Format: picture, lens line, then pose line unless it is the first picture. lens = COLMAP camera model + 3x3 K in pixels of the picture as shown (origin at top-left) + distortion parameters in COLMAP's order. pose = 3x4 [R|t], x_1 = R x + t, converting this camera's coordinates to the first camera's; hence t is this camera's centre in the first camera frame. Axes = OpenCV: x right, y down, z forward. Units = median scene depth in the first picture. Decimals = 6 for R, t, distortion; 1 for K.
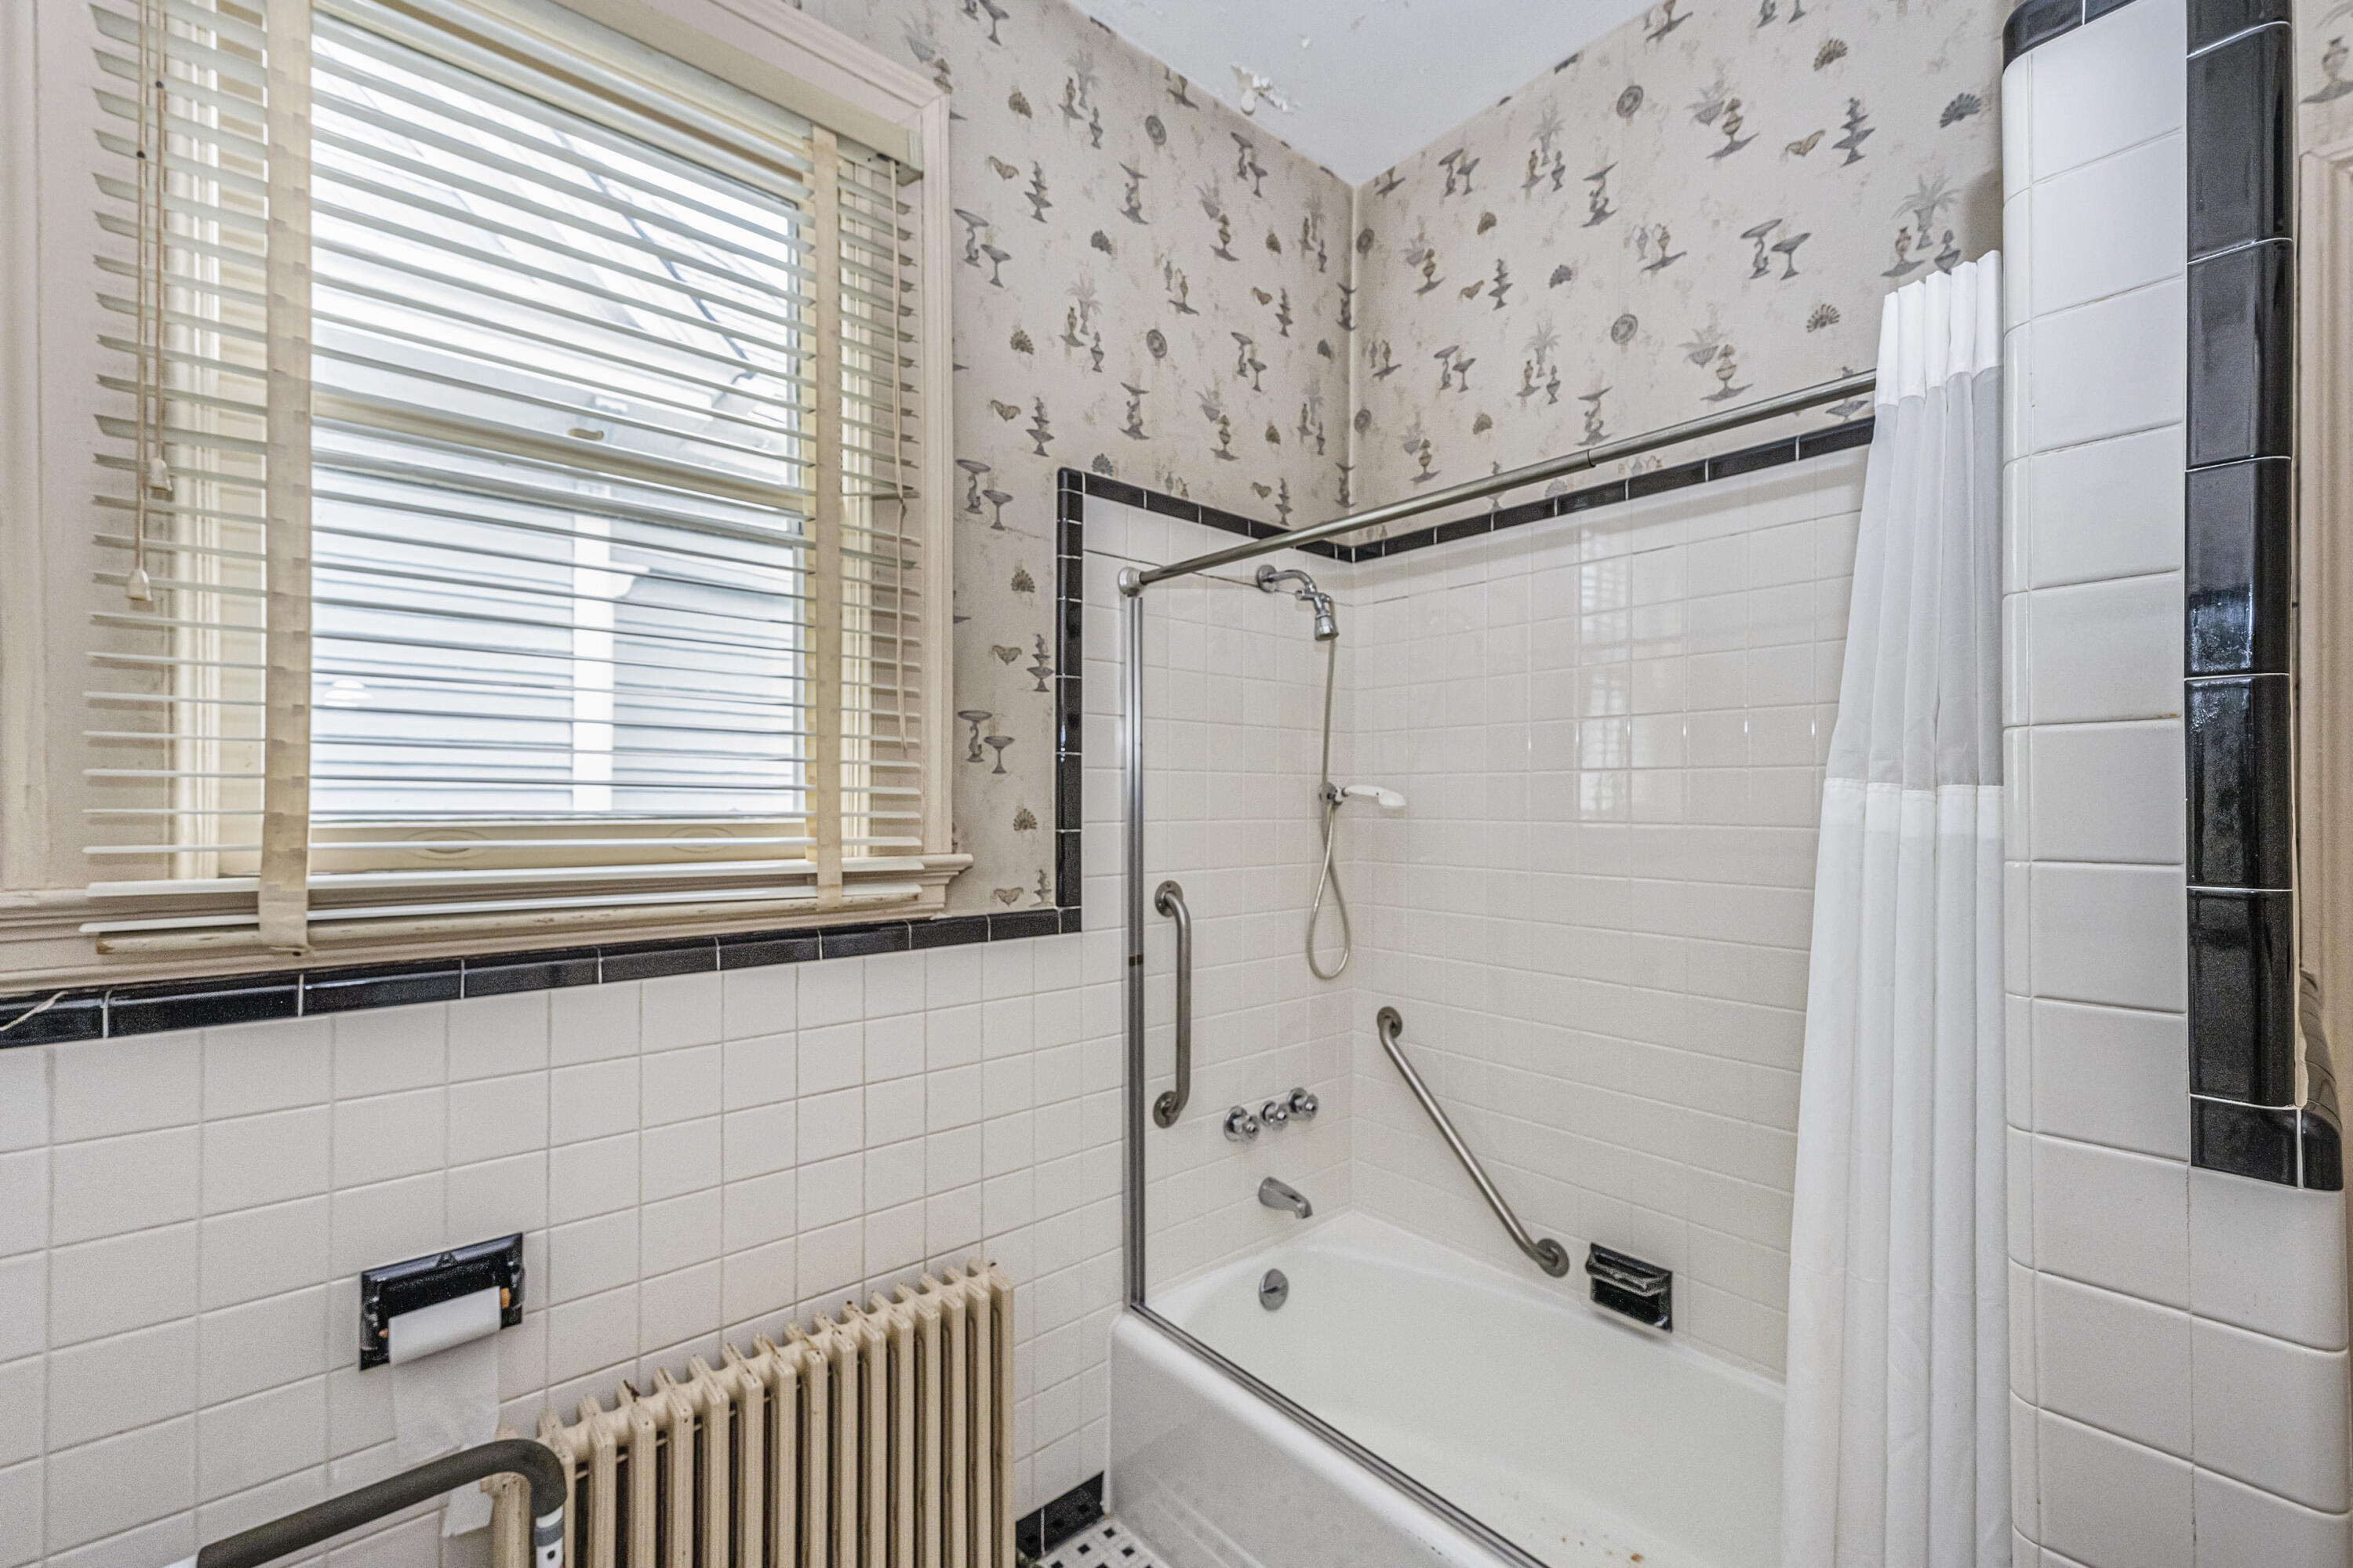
lens RADIAL K [[958.1, 0, 1173.4], [0, 958.1, 797.5], [0, 0, 1]] dist [0.002854, 0.000871]
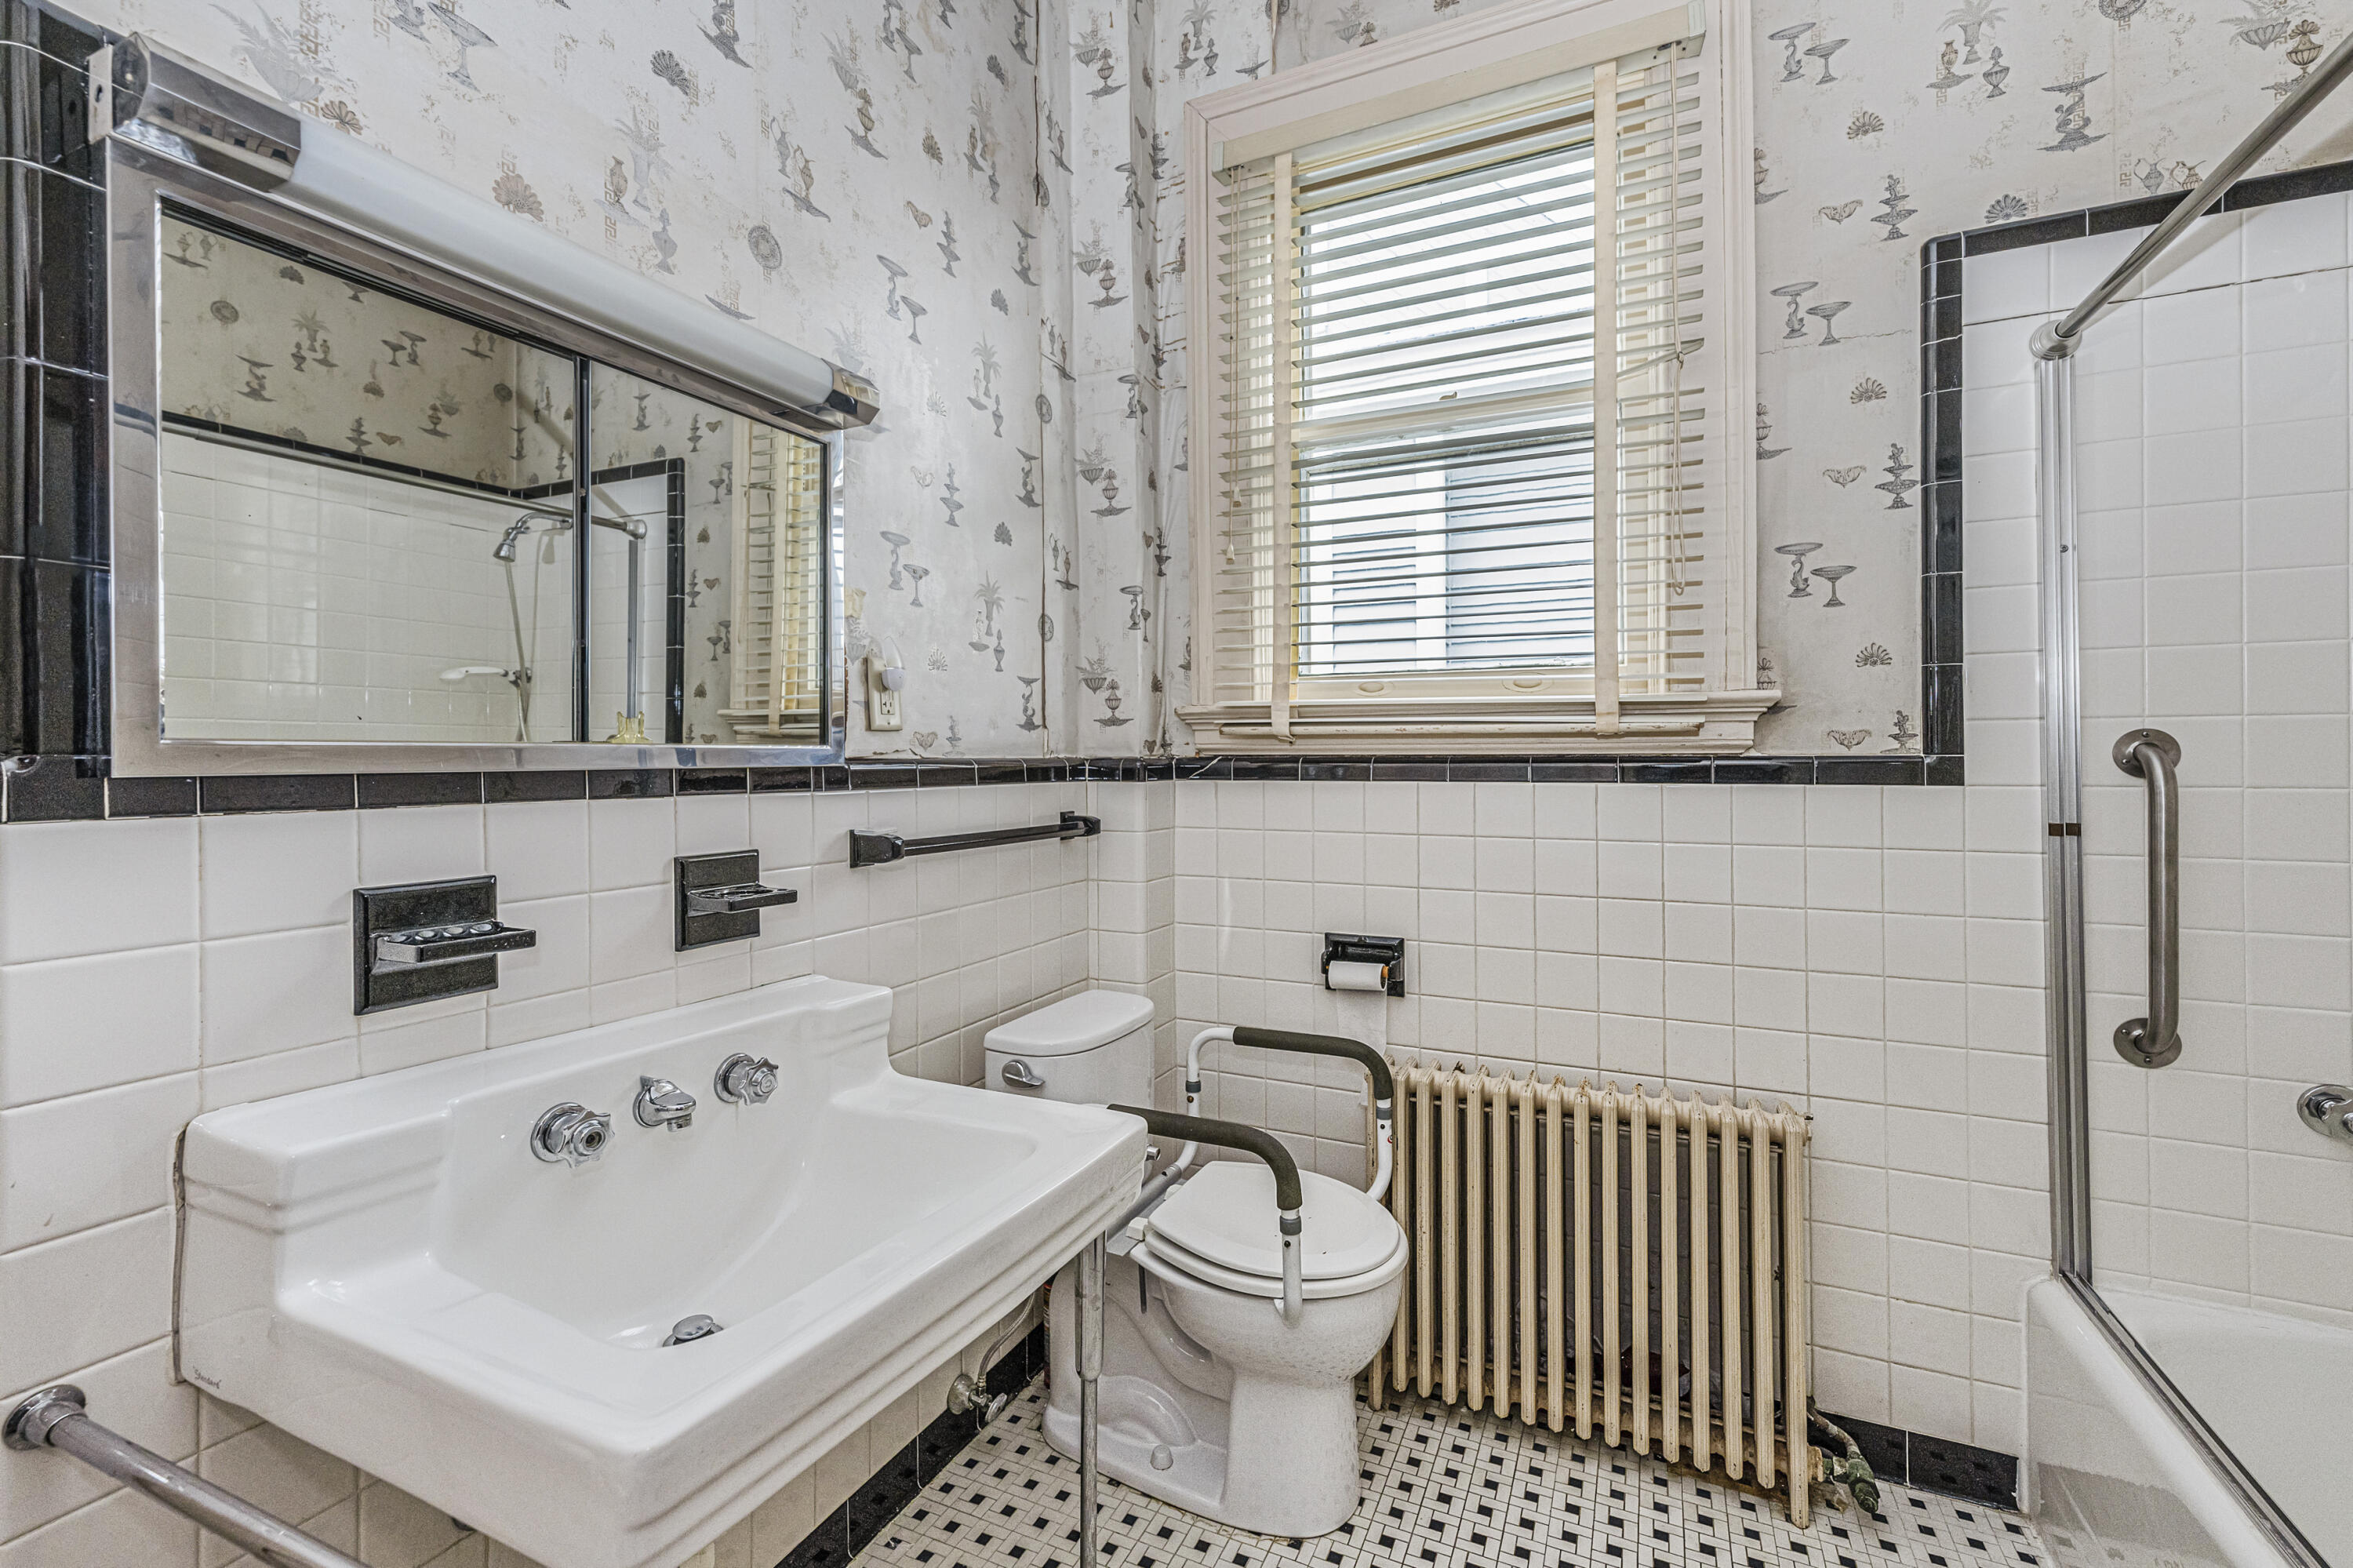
lens RADIAL K [[1012.3, 0, 1188.3], [0, 1012.3, 763.2], [0, 0, 1]] dist [-0.000051, -0.000042]
pose [[0.409051, 0.000404, -0.912511, 0.444060], [0.008748, 0.999952, 0.004364, 0.114072], [0.912469, -0.009767, 0.409028, 0.025435]]
